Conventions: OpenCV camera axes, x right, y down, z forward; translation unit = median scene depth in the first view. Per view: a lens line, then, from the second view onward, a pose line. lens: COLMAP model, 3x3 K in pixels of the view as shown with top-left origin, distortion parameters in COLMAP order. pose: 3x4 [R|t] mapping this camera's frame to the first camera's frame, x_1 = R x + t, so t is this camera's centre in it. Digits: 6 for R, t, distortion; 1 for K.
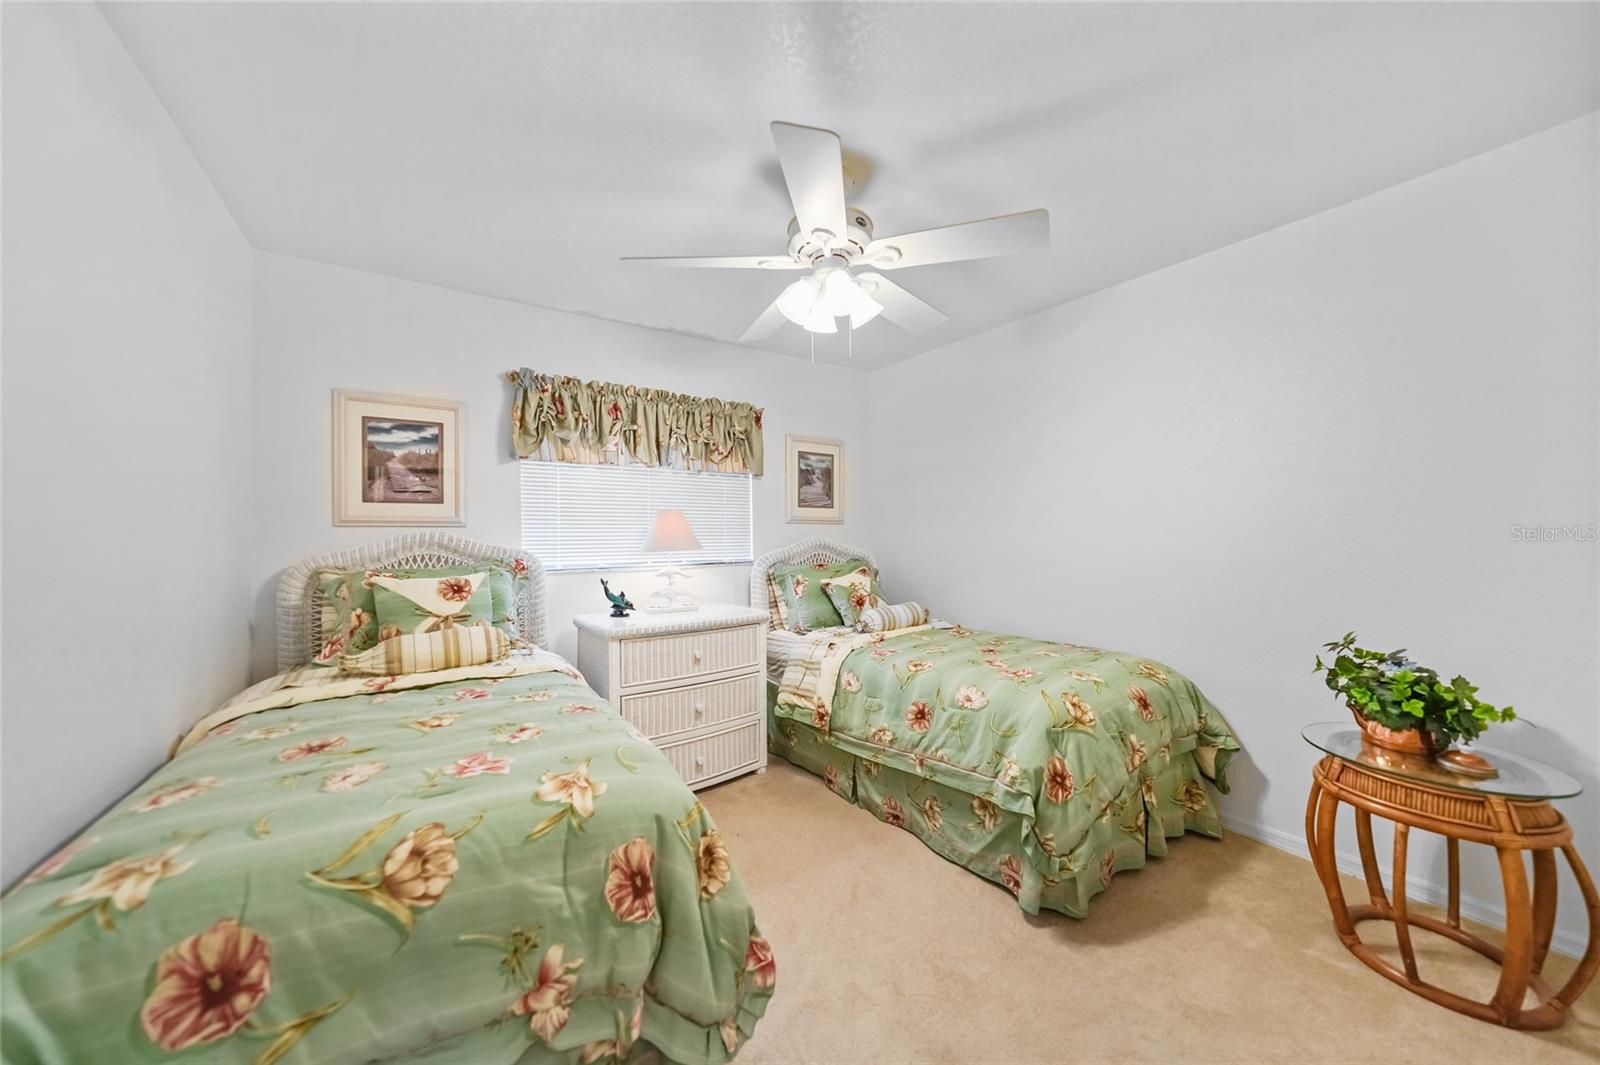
lens RADIAL K [[554.6, 0, 803.7], [0, 554.6, 530.1], [0, 0, 1]] dist [-0.012846, 0.007400]
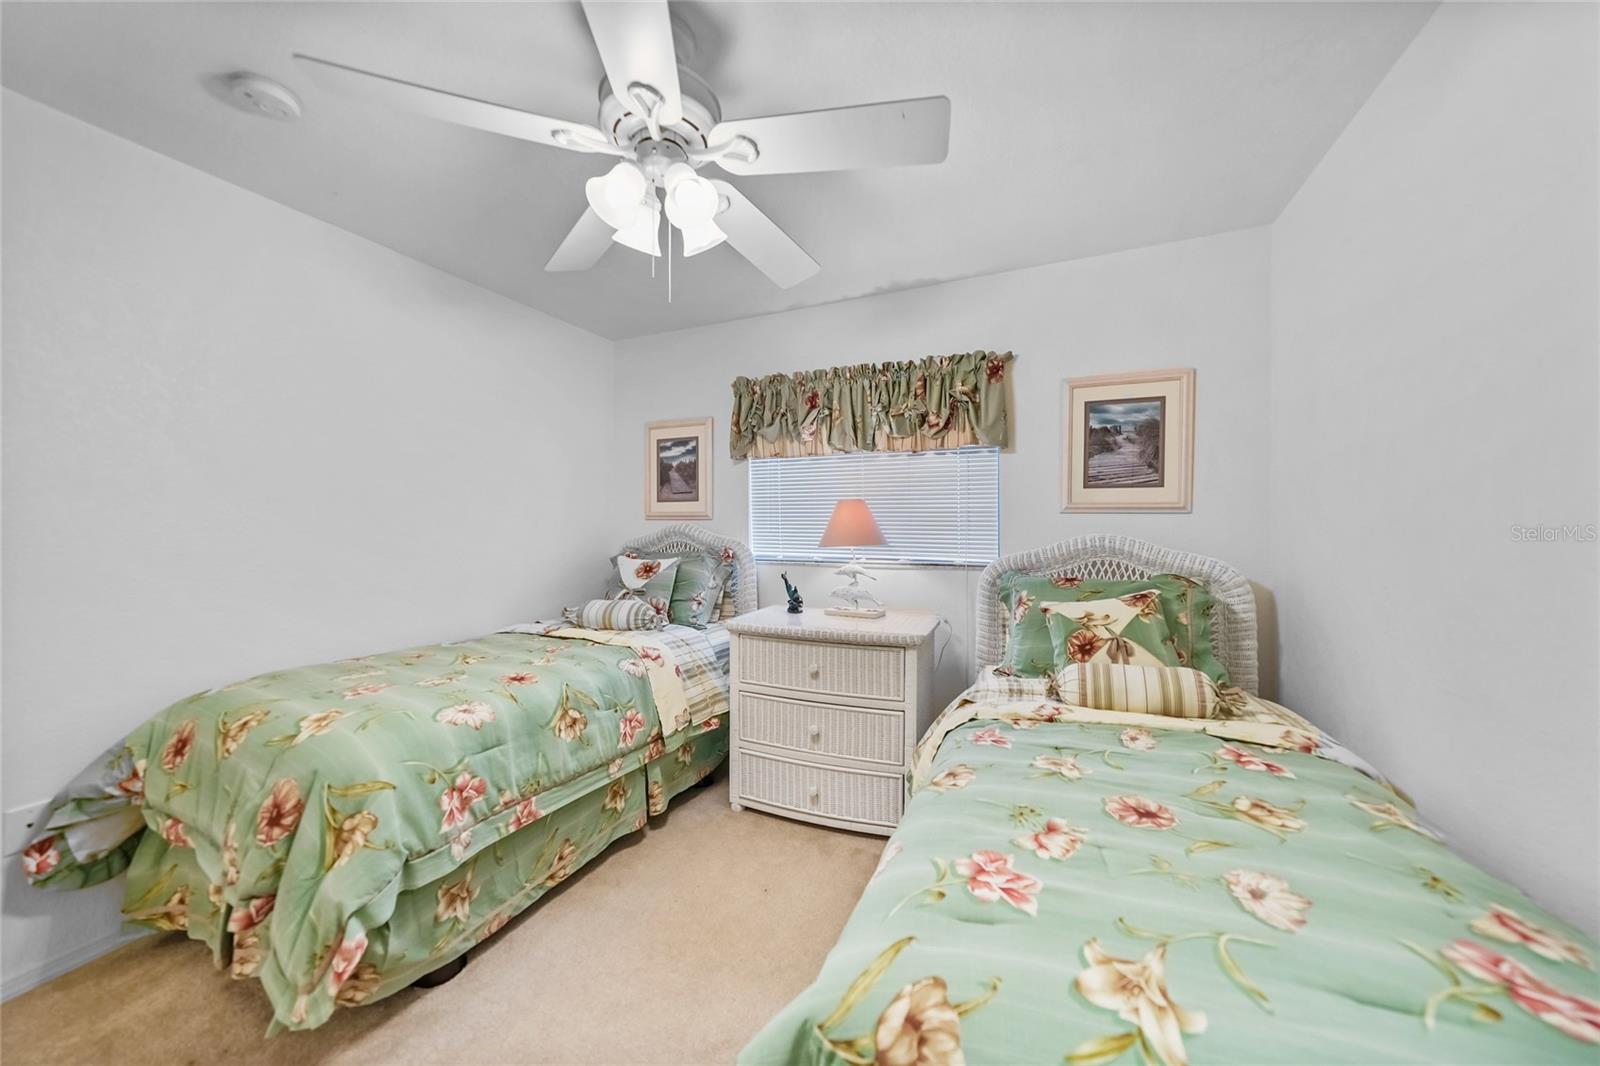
lens RADIAL K [[554.6, 0, 803.7], [0, 554.6, 530.6], [0, 0, 1]] dist [-0.012846, 0.007400]
pose [[0.523579, 0.017123, -0.851805, 0.519851], [-0.000111, 0.999799, 0.020030, -0.006183], [0.851977, -0.010393, 0.523476, 0.525395]]
